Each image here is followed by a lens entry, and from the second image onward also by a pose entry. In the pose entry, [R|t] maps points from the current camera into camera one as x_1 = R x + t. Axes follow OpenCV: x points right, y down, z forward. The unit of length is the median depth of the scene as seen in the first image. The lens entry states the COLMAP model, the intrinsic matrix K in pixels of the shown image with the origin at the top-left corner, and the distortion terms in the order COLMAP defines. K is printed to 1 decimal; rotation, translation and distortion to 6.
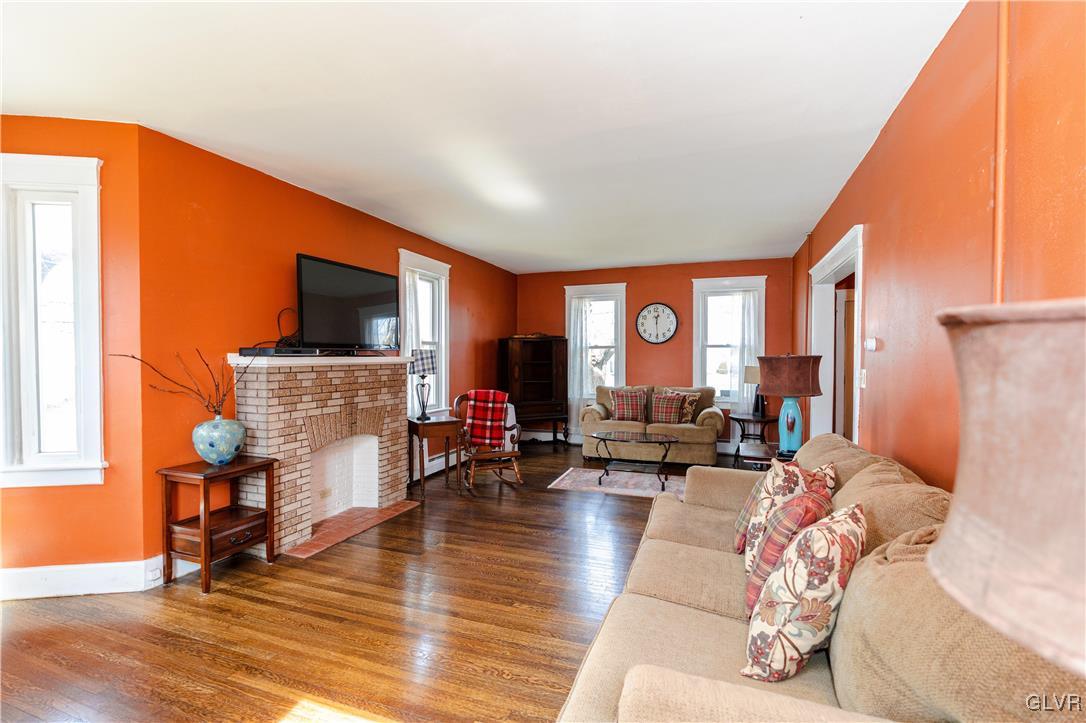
lens RADIAL K [[495.5, 0, 541.3], [0, 495.5, 359.8], [0, 0, 1]] dist [-0.011589, 0.001510]
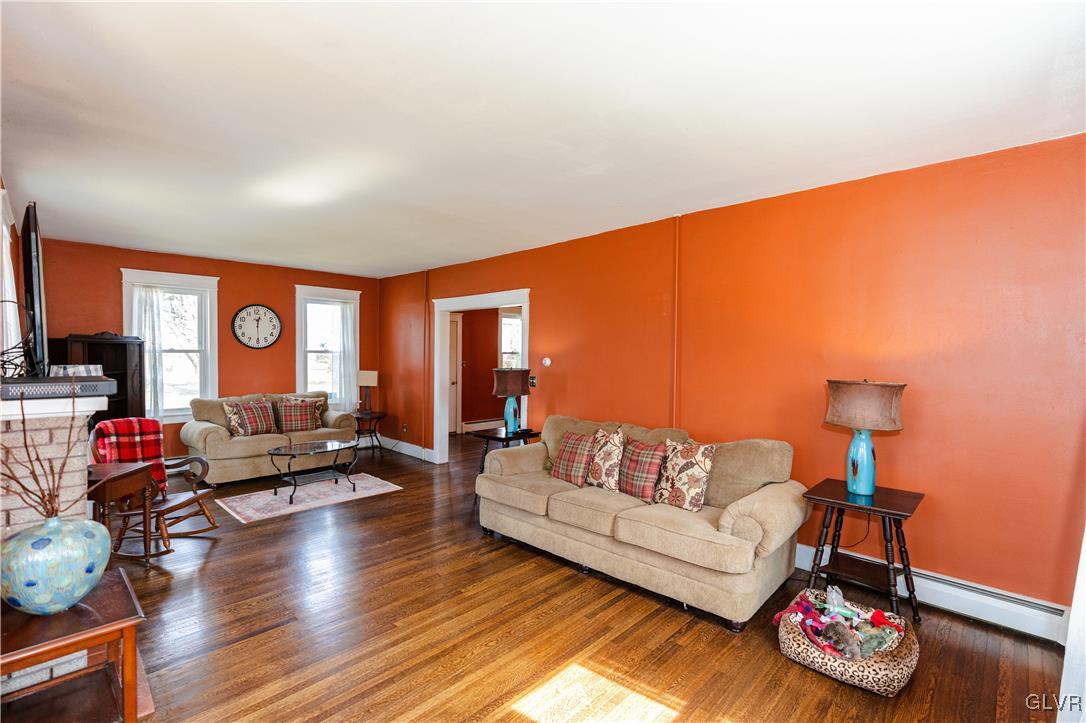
lens RADIAL K [[495.5, 0, 540.2], [0, 495.5, 362.1], [0, 0, 1]] dist [-0.011589, 0.001510]
pose [[0.396986, -0.019751, 0.917612, -0.418652], [0.002343, 0.999787, 0.020506, -0.025677], [-0.917822, -0.005990, 0.396948, 0.151199]]
